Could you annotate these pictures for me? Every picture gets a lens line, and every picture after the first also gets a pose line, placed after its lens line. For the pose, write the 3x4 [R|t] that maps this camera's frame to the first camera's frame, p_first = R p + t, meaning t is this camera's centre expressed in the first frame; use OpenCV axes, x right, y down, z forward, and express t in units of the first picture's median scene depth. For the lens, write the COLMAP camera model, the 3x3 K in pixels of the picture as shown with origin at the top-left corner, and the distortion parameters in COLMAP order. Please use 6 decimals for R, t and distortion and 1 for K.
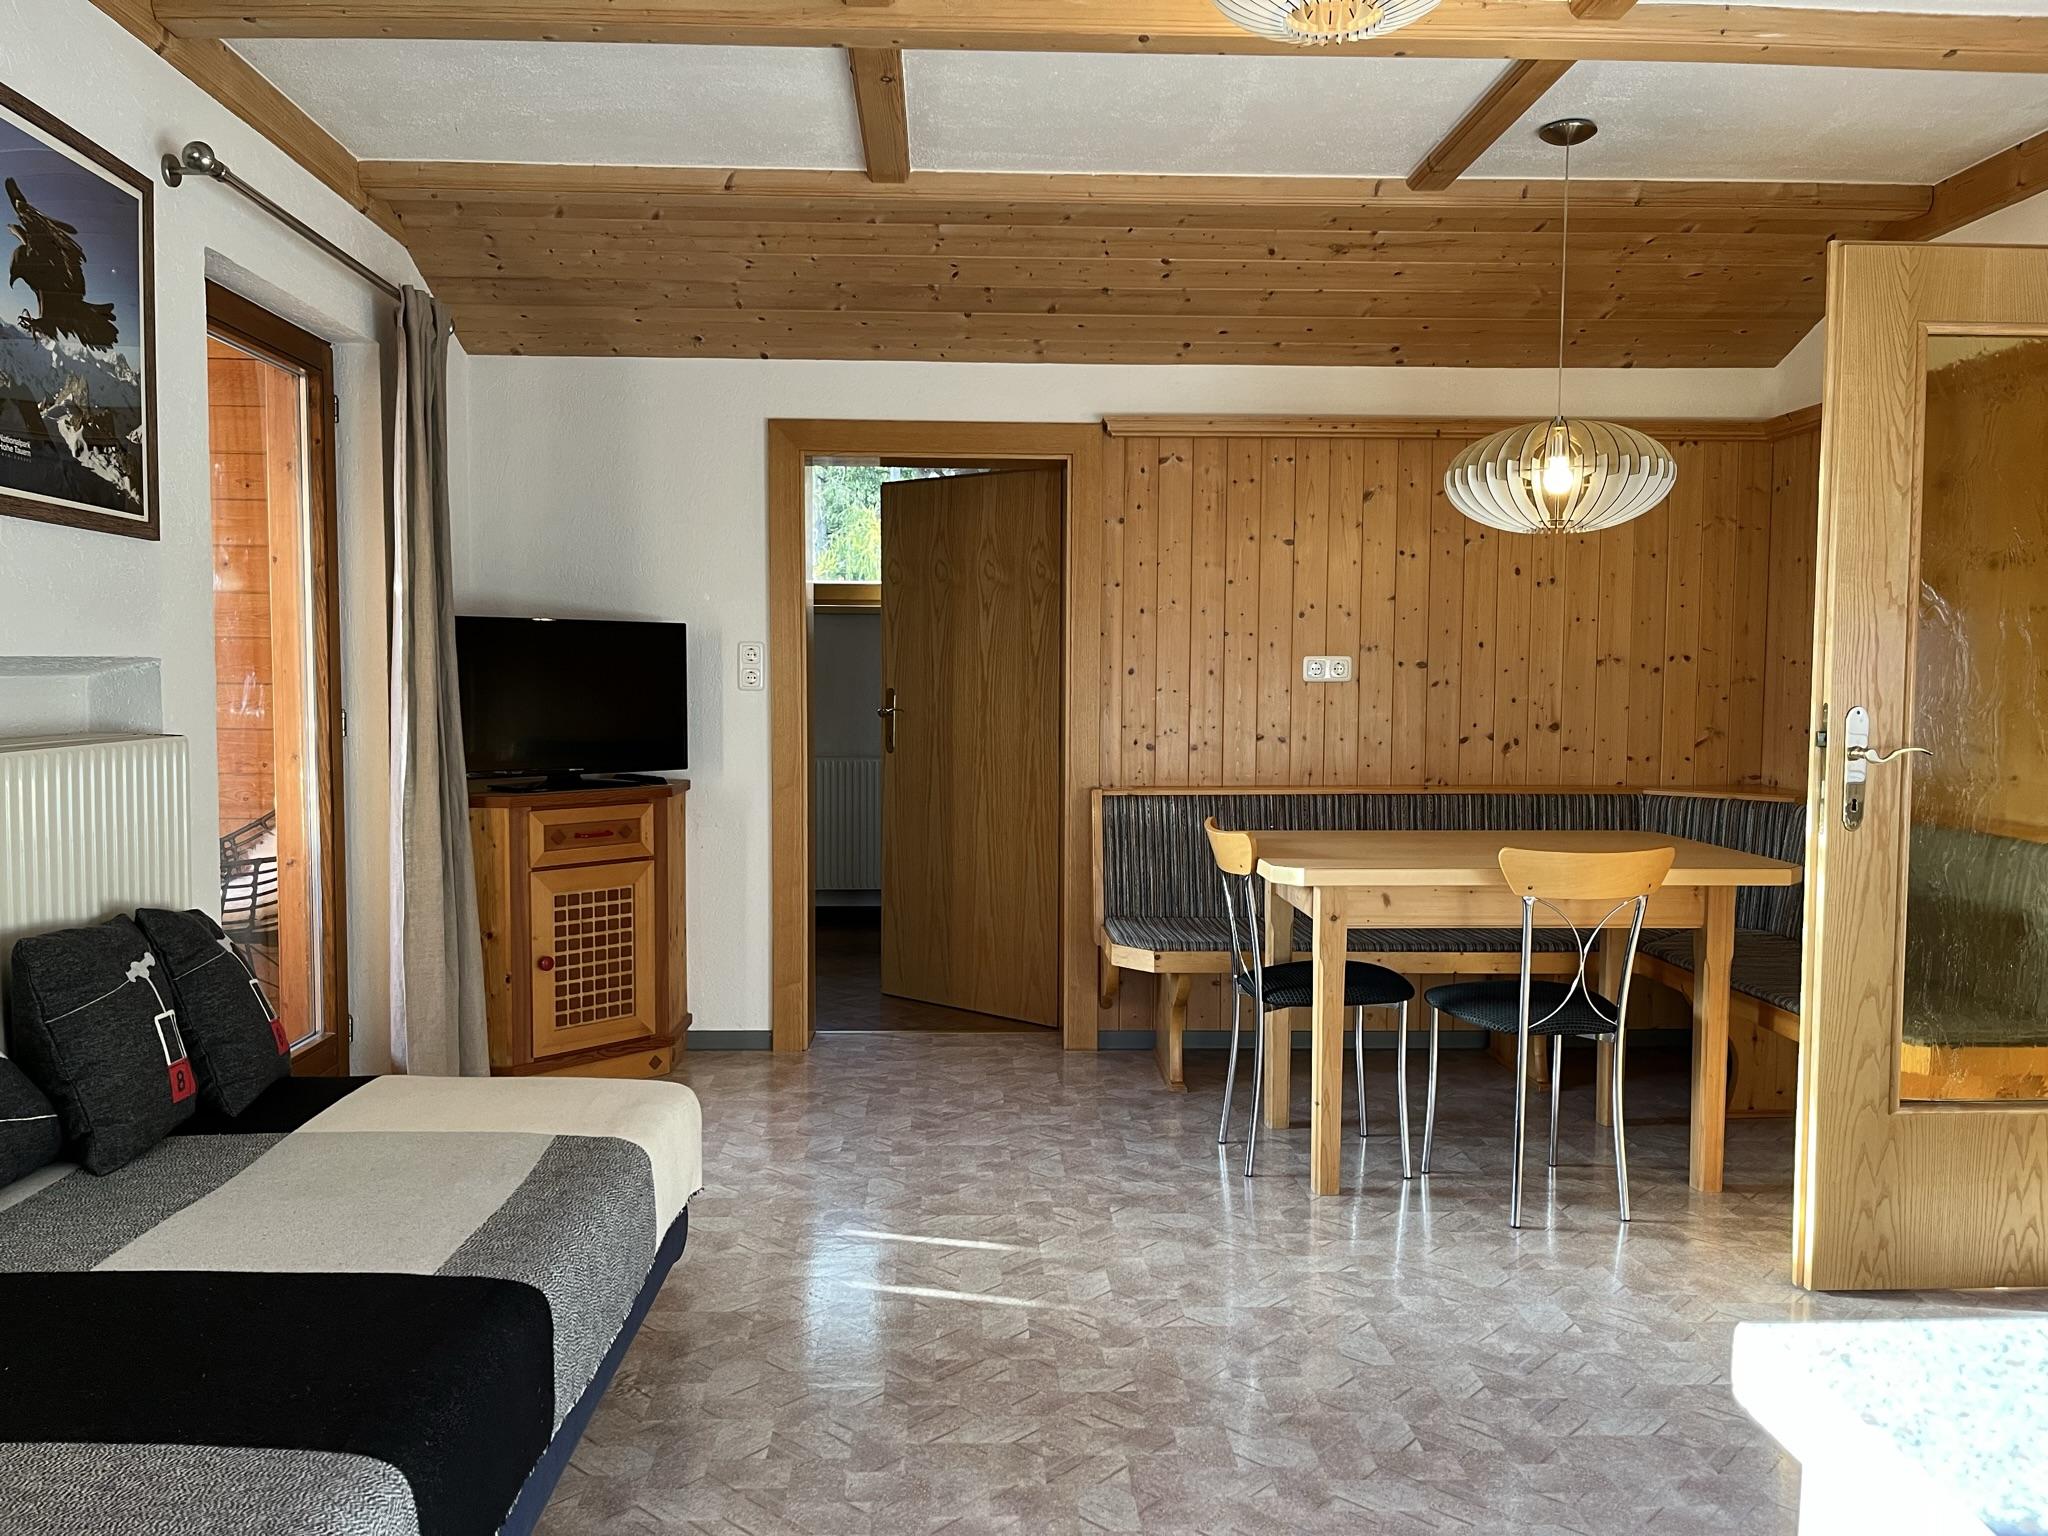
lens RADIAL K [[1563.1, 0, 1061.8], [0, 1563.1, 752.3], [0, 0, 1]] dist [0.051958, -0.039497]
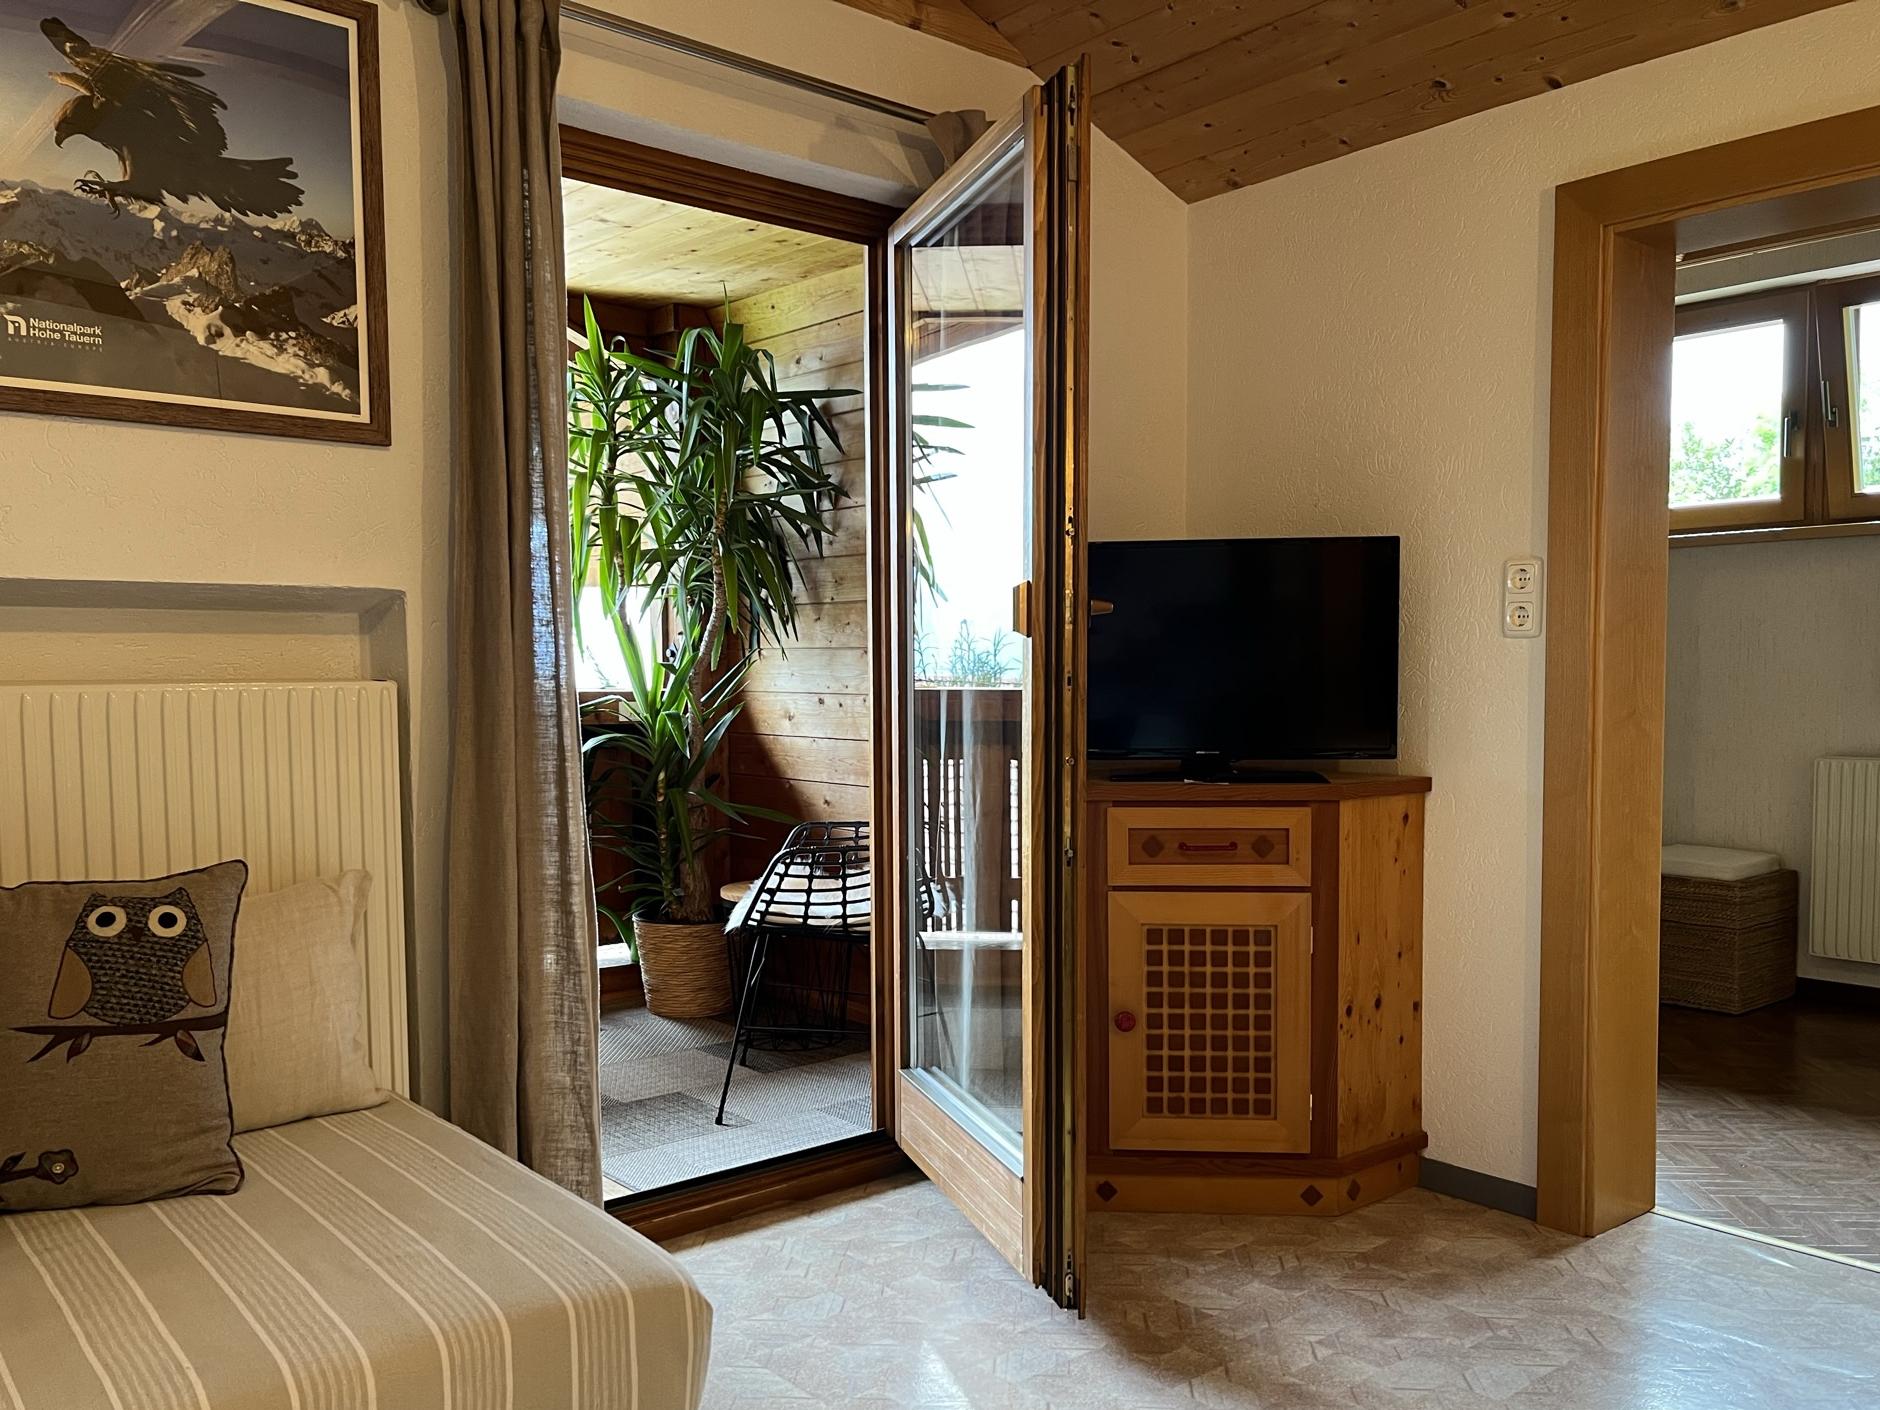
lens RADIAL K [[1538.3, 0, 944.3], [0, 1538.3, 770.0], [0, 0, 1]] dist [0.036652, -0.059464]
pose [[0.601788, 0.042115, -0.797545, 0.276355], [-0.031282, 0.999085, 0.029153, 0.003734], [0.798043, 0.007405, 0.602555, 0.806358]]
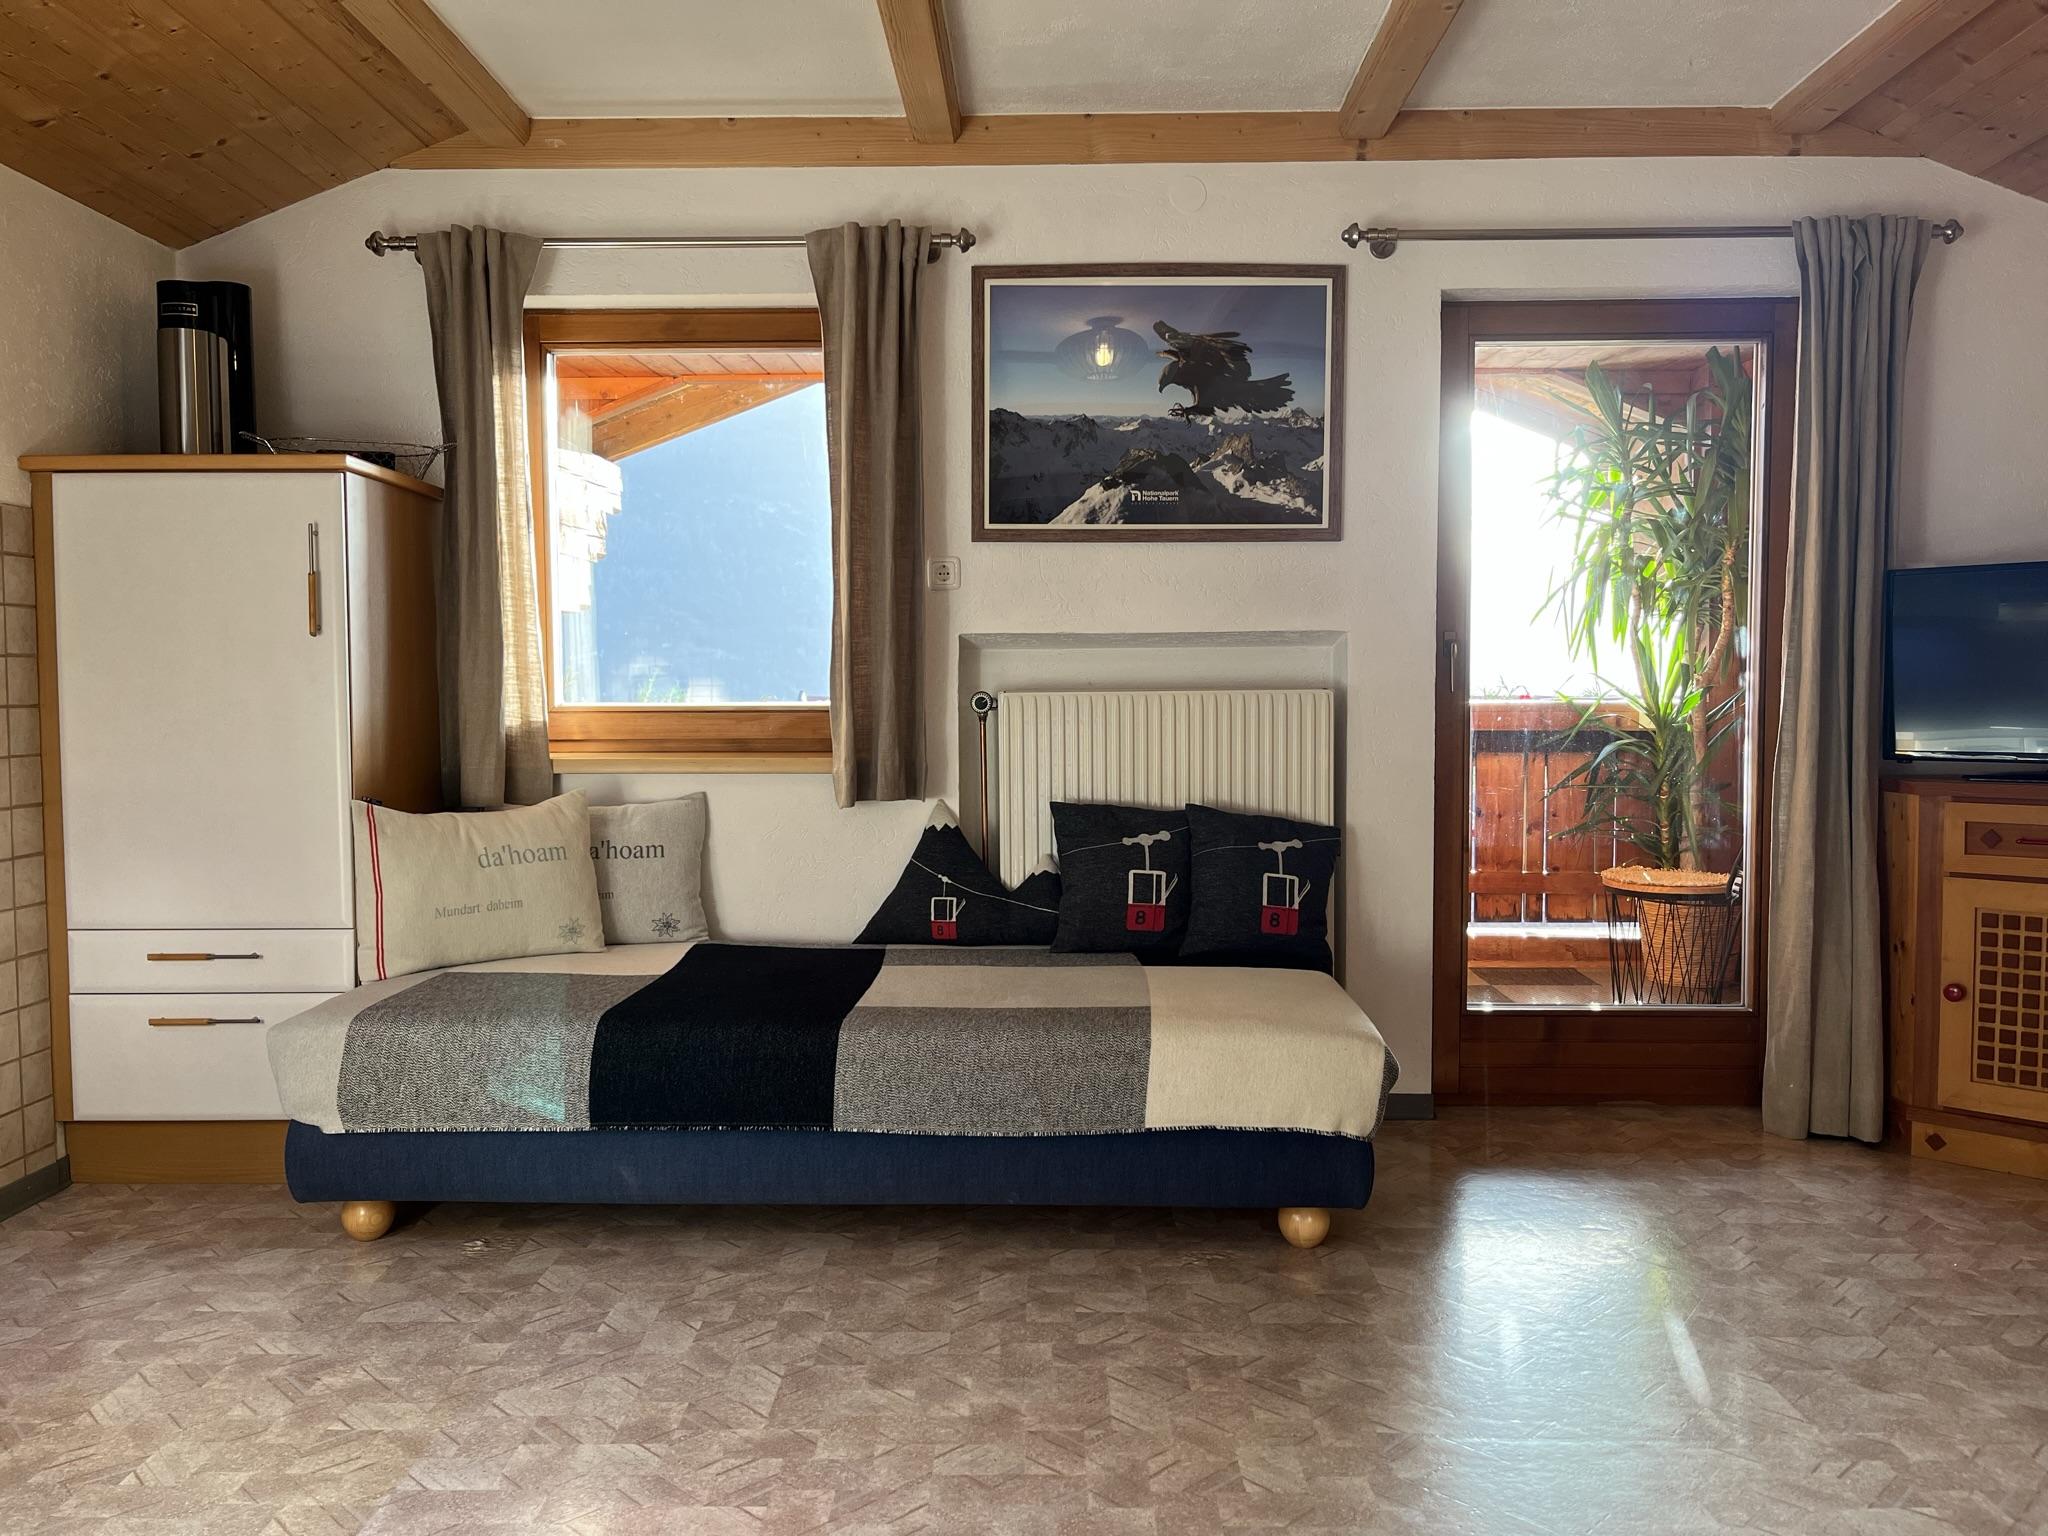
lens RADIAL K [[1563.1, 0, 998.1], [0, 1563.1, 778.4], [0, 0, 1]] dist [0.051958, -0.039497]
pose [[-0.079274, 0.044686, -0.995851, 0.812859], [-0.048274, 0.997651, 0.048610, 0.013913], [0.995683, 0.051927, -0.076930, 0.895102]]
